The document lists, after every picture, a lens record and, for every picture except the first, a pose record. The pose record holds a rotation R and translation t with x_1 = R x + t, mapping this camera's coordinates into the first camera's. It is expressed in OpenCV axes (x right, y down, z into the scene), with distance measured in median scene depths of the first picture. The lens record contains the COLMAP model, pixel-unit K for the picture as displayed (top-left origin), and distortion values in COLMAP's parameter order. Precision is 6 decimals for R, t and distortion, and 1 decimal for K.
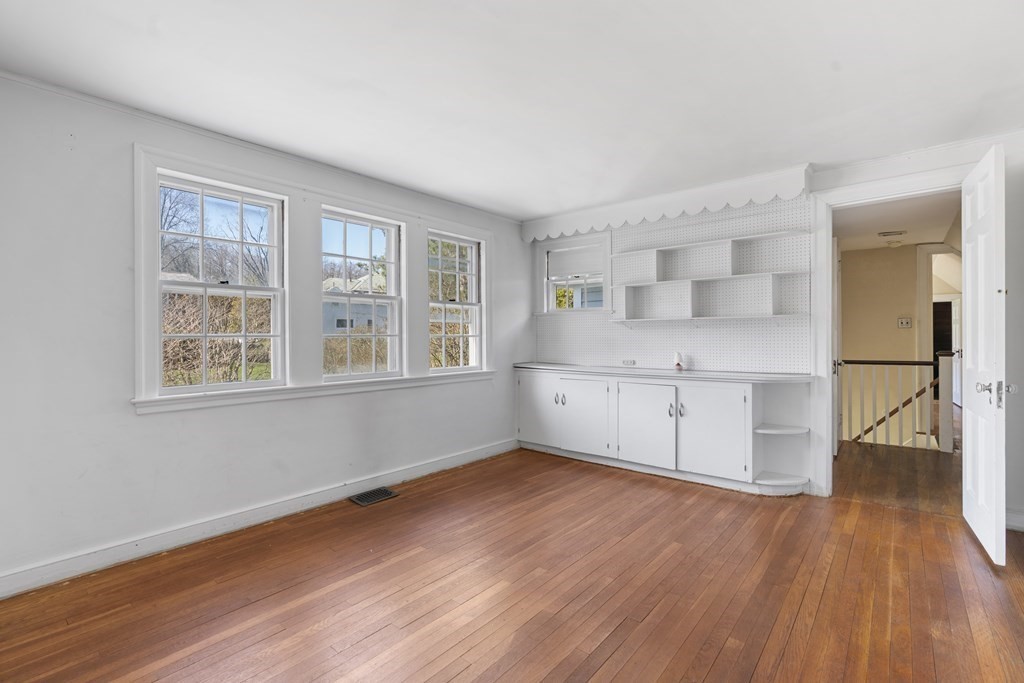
lens RADIAL K [[461.6, 0, 507.3], [0, 461.6, 337.3], [0, 0, 1]] dist [-0.003796, 0.000117]
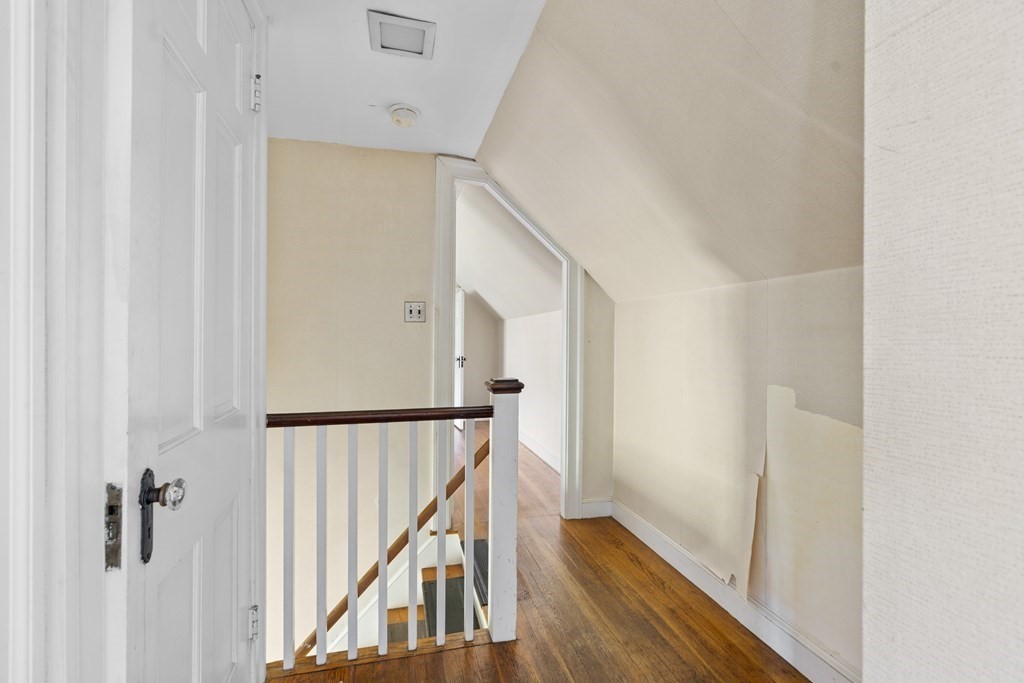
lens RADIAL K [[461.6, 0, 507.3], [0, 461.6, 337.3], [0, 0, 1]] dist [-0.003796, 0.000117]
pose [[0.587983, 0.015178, 0.808731, 0.577552], [-0.009516, 0.999885, -0.011847, 0.004167], [-0.808817, -0.000730, 0.588060, 0.696709]]
